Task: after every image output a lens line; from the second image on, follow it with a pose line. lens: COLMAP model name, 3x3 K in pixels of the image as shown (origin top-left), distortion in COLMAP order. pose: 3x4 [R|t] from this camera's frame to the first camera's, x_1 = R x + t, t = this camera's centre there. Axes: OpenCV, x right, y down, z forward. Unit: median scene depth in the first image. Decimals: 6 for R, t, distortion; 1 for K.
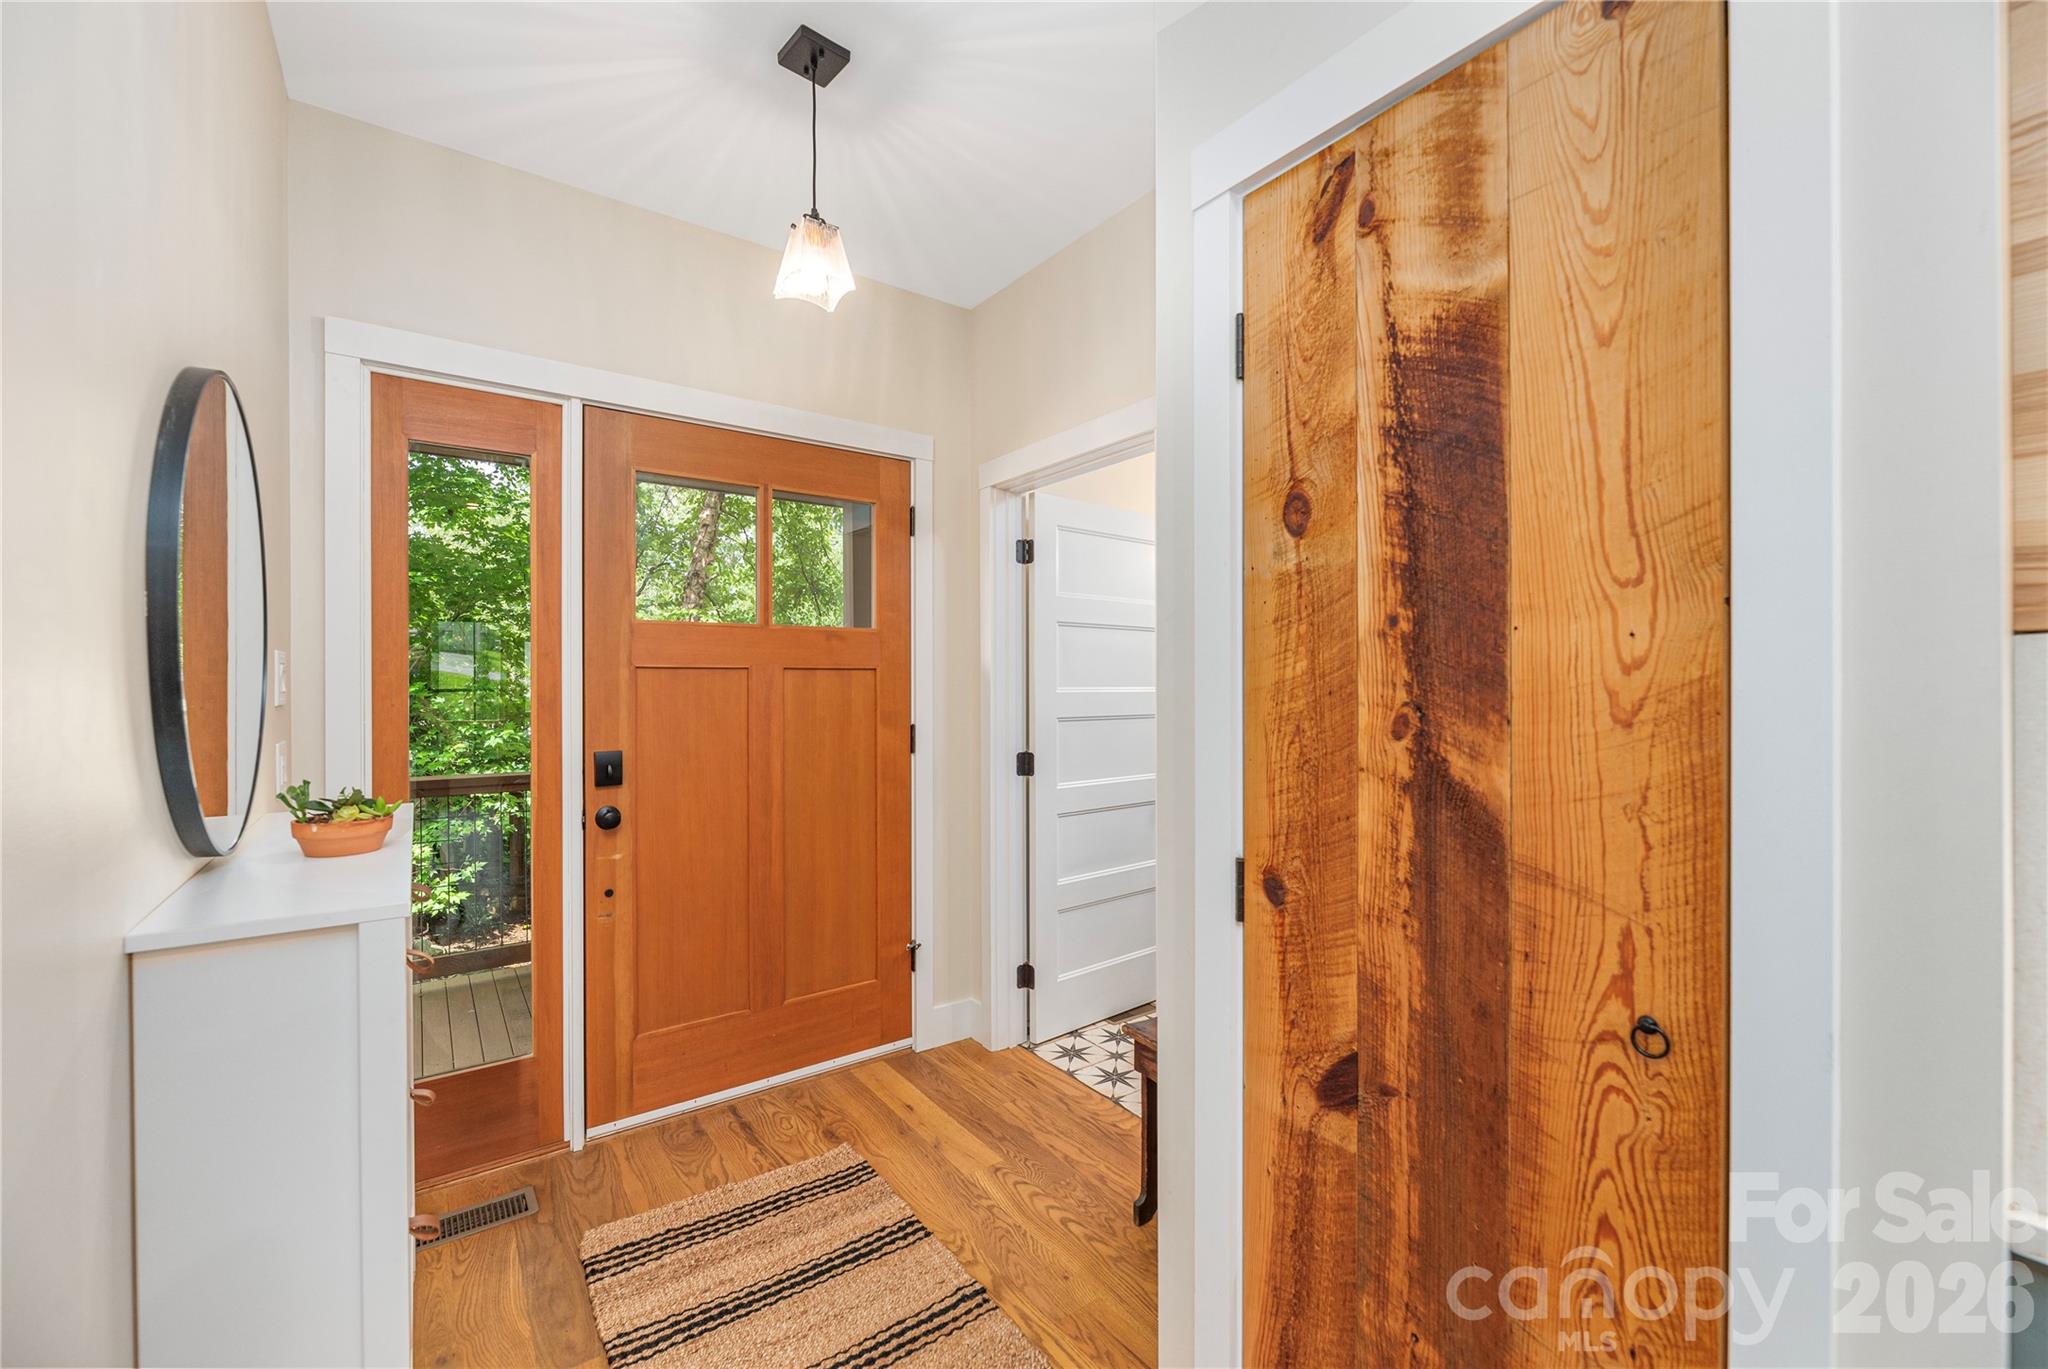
lens RADIAL K [[848.5, 0, 1029.9], [0, 848.5, 679.3], [0, 0, 1]] dist [-0.001819, -0.000999]
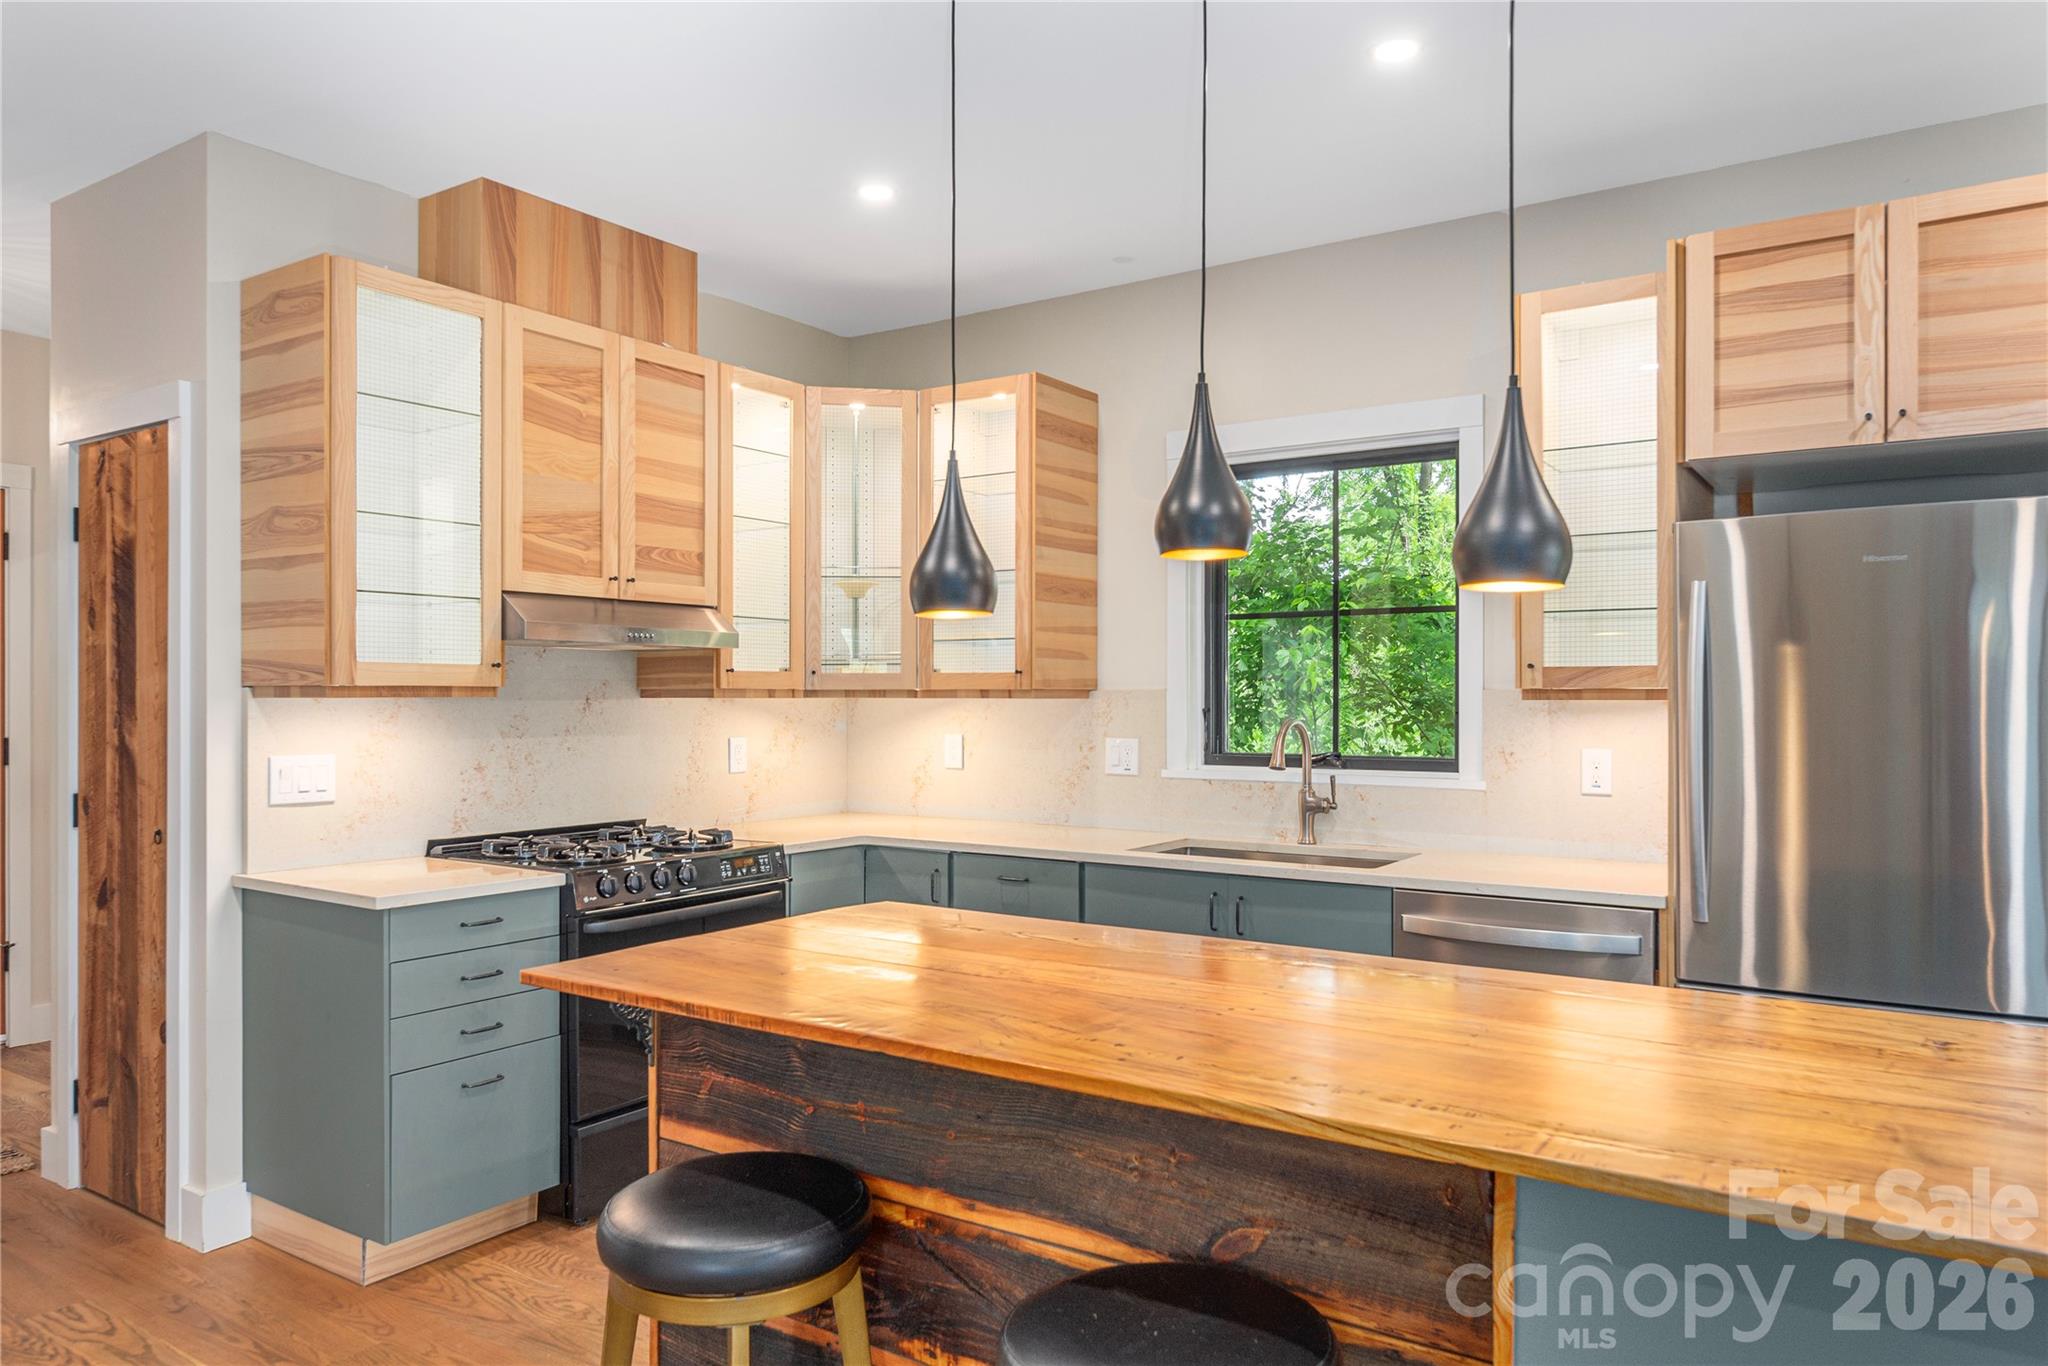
lens RADIAL K [[1353.4, 0, 1004.7], [0, 1353.4, 692.5], [0, 0, 1]] dist [-0.005826, 0.001184]
pose [[0.938199, 0.005841, 0.346048, 0.584556], [-0.006201, 0.999981, -0.000067, -0.014461], [-0.346041, -0.002083, 0.938217, -1.294328]]
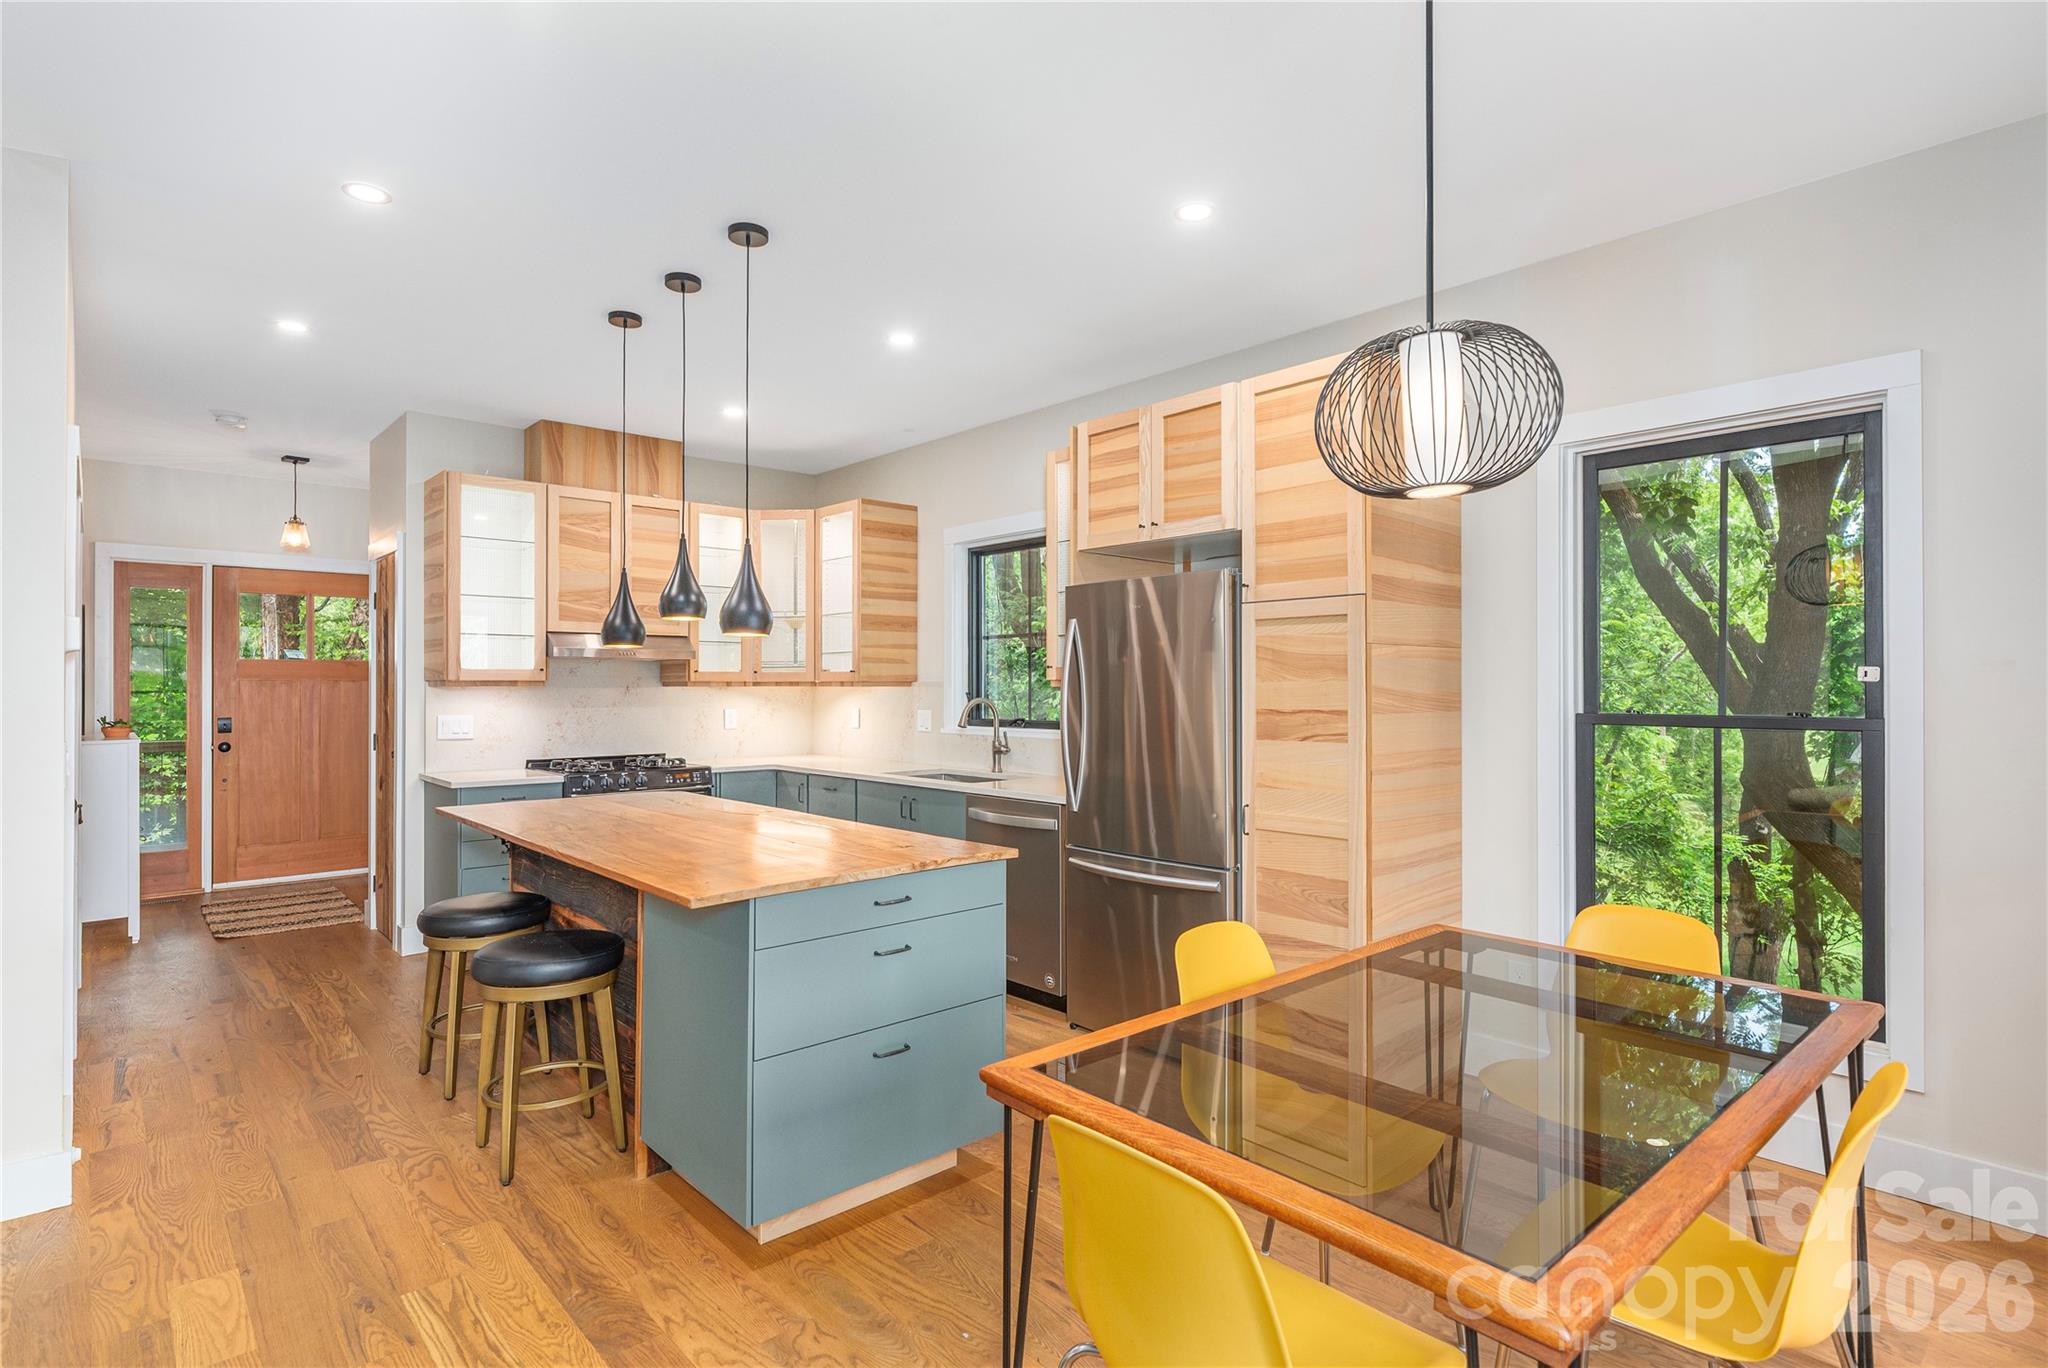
lens RADIAL K [[1029.9, 0, 1034.7], [0, 1029.9, 677.6], [0, 0, 1]] dist [-0.003402, 0.001030]
pose [[0.992930, 0.003774, 0.118645, 1.344482], [-0.003301, 0.999986, -0.004185, -0.018404], [-0.118659, 0.003764, 0.992928, -2.012196]]
